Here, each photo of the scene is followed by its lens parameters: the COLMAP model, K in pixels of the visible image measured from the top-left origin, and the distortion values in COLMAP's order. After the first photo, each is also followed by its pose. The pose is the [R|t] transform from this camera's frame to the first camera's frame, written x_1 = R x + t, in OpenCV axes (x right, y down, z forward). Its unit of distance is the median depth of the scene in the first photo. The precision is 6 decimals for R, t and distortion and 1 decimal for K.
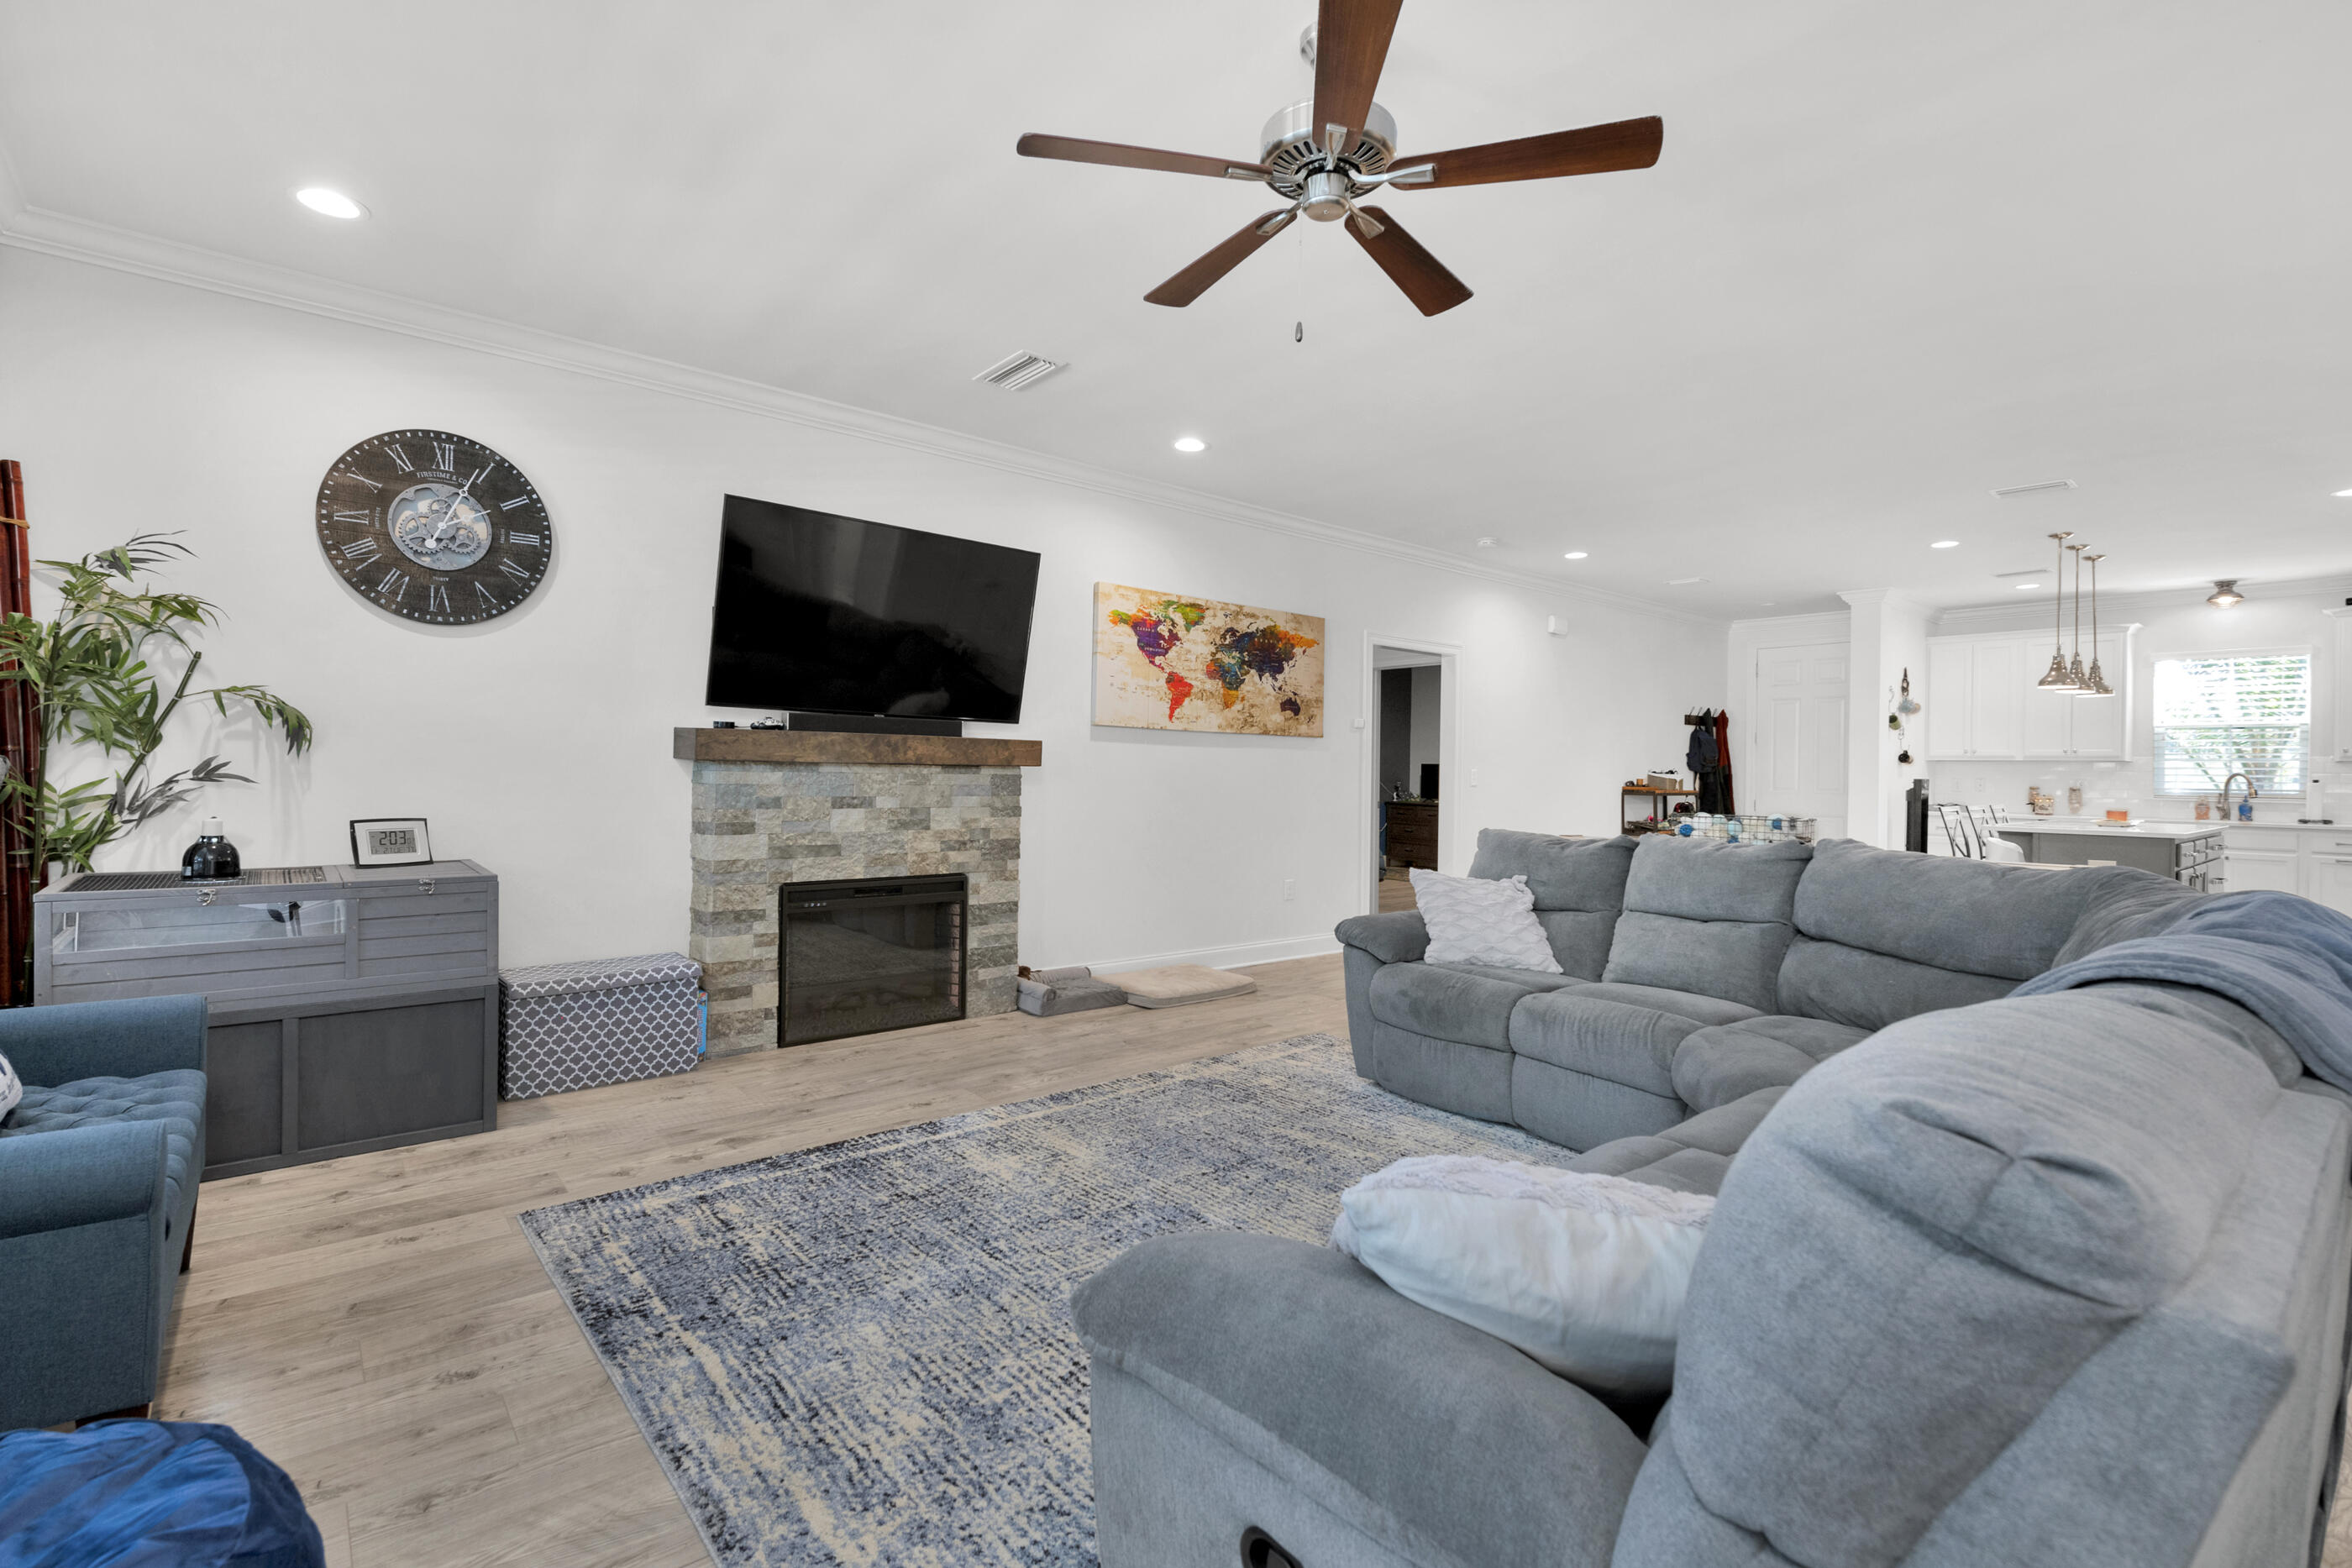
lens RADIAL K [[1061.3, 0, 1179.2], [0, 1061.3, 775.5], [0, 0, 1]] dist [-0.002687, -0.000217]
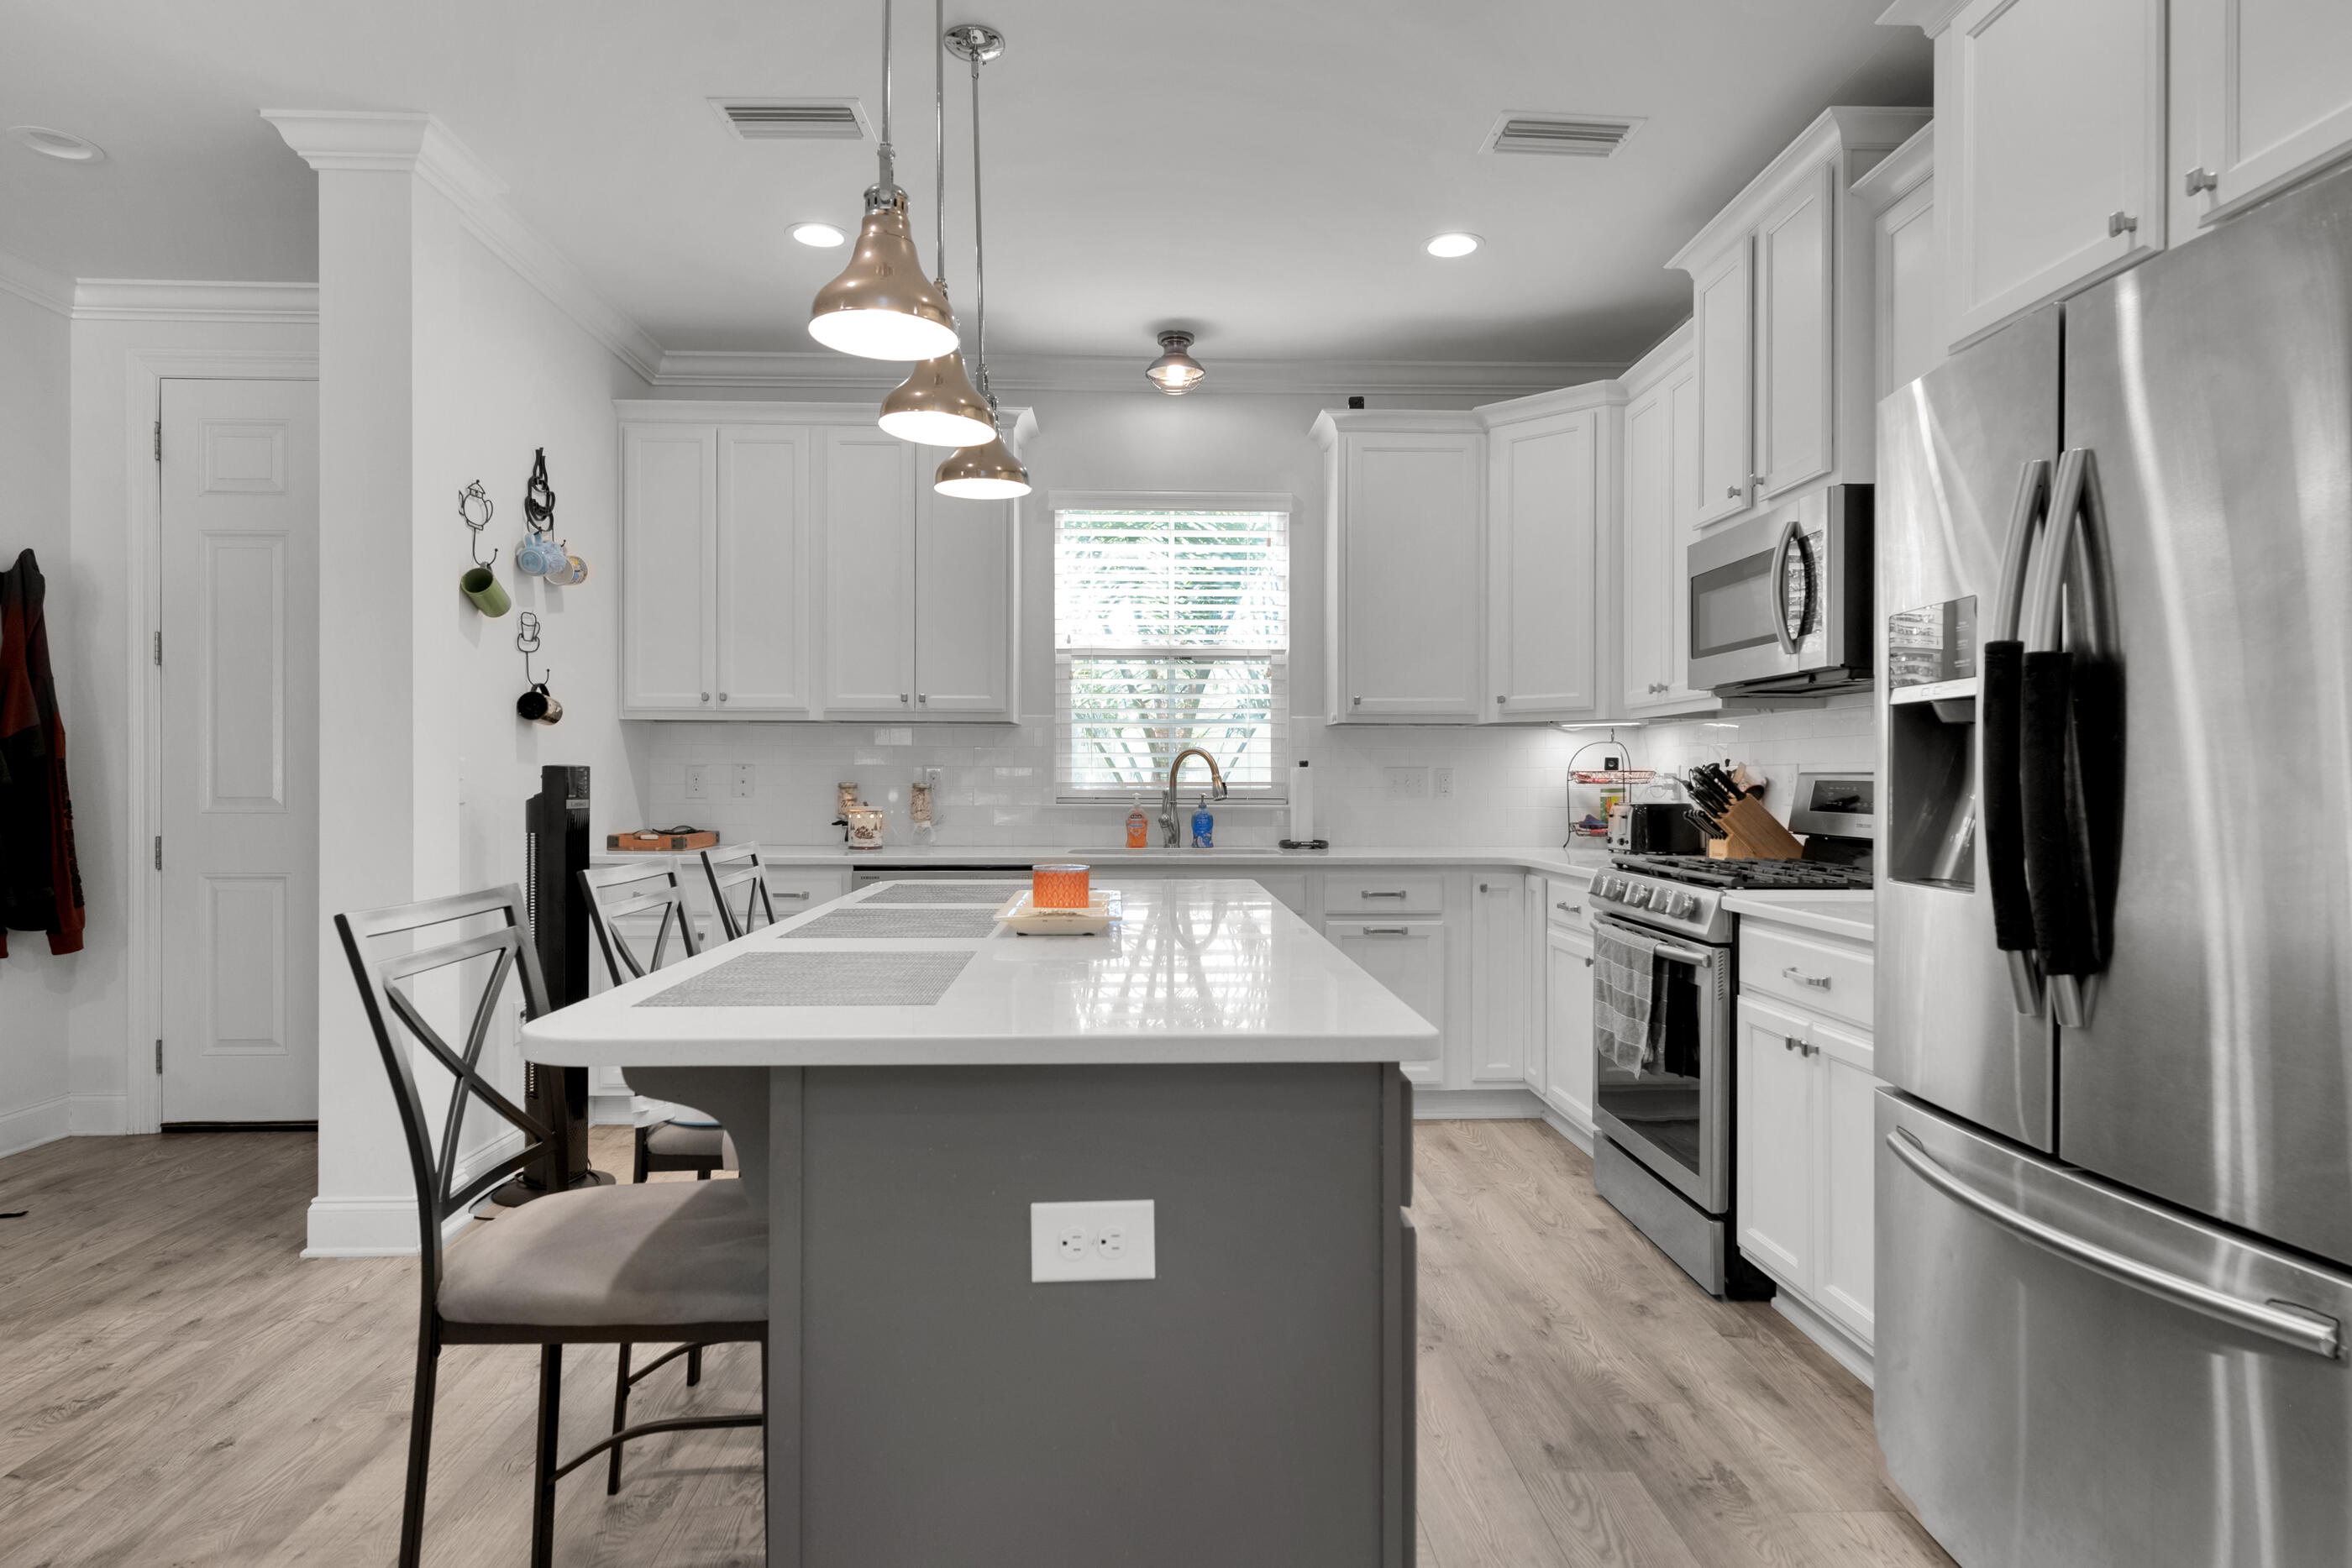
lens RADIAL K [[1268.3, 0, 1179.9], [0, 1268.3, 778.5], [0, 0, 1]] dist [-0.000176, -0.000149]
pose [[0.617074, -0.011997, 0.786814, 0.535216], [0.010613, 0.999920, 0.006923, 0.007072], [-0.786834, 0.004079, 0.617152, 0.635911]]
